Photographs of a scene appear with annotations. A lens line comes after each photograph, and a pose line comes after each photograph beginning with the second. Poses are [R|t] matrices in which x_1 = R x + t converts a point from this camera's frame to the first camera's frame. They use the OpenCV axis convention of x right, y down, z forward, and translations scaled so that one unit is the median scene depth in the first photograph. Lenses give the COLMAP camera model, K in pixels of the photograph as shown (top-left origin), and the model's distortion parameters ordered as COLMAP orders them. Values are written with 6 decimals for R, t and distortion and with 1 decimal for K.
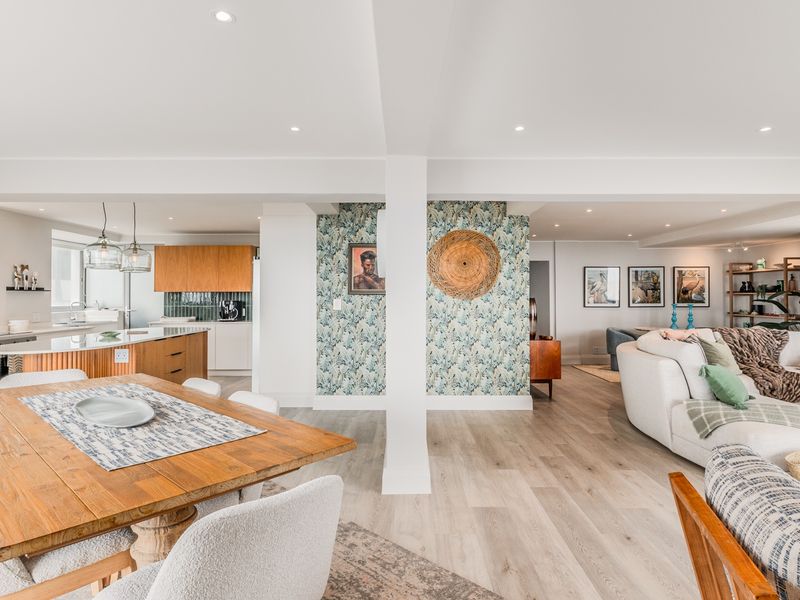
lens RADIAL K [[455.6, 0, 410.6], [0, 455.6, 290.9], [0, 0, 1]] dist [0.003398, 0.002077]
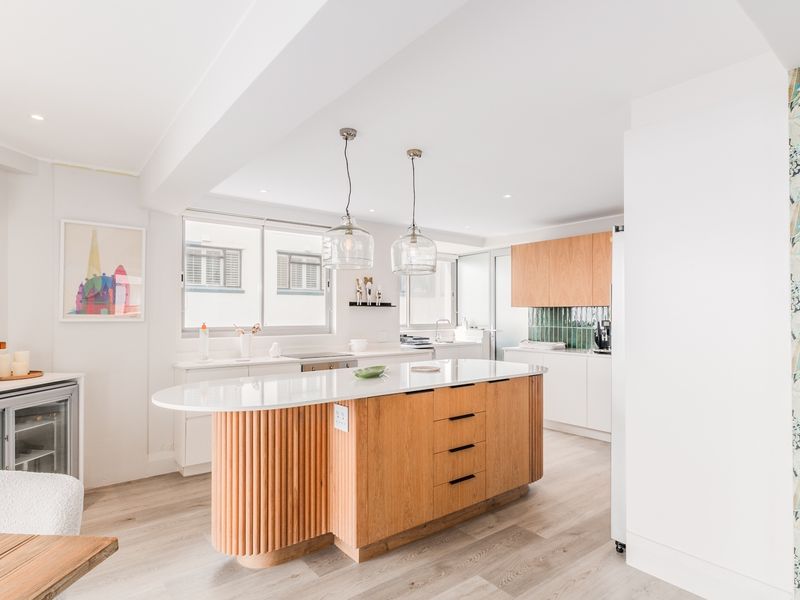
lens RADIAL K [[455.6, 0, 398.5], [0, 455.6, 311.0], [0, 0, 1]] dist [0.003398, 0.002077]
pose [[0.613918, -0.002418, -0.789366, -0.116258], [0.005921, 0.999981, 0.001542, 0.008621], [0.789347, -0.005620, 0.613921, 0.547419]]
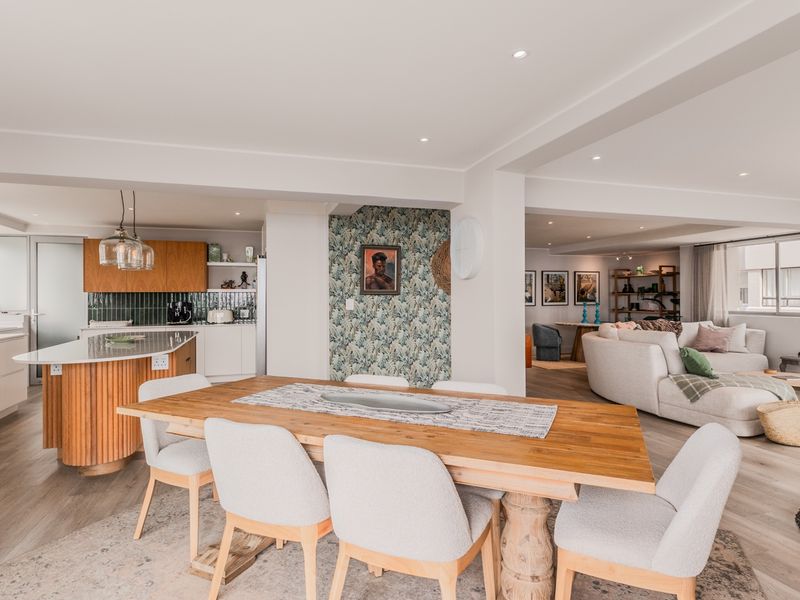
lens RADIAL K [[455.6, 0, 406.2], [0, 455.6, 293.3], [0, 0, 1]] dist [0.003398, 0.002077]
pose [[0.954047, -0.000304, 0.299658, -0.333690], [-0.000491, 0.999997, 0.002577, 0.002445], [-0.299658, -0.002606, 0.954043, -0.007950]]
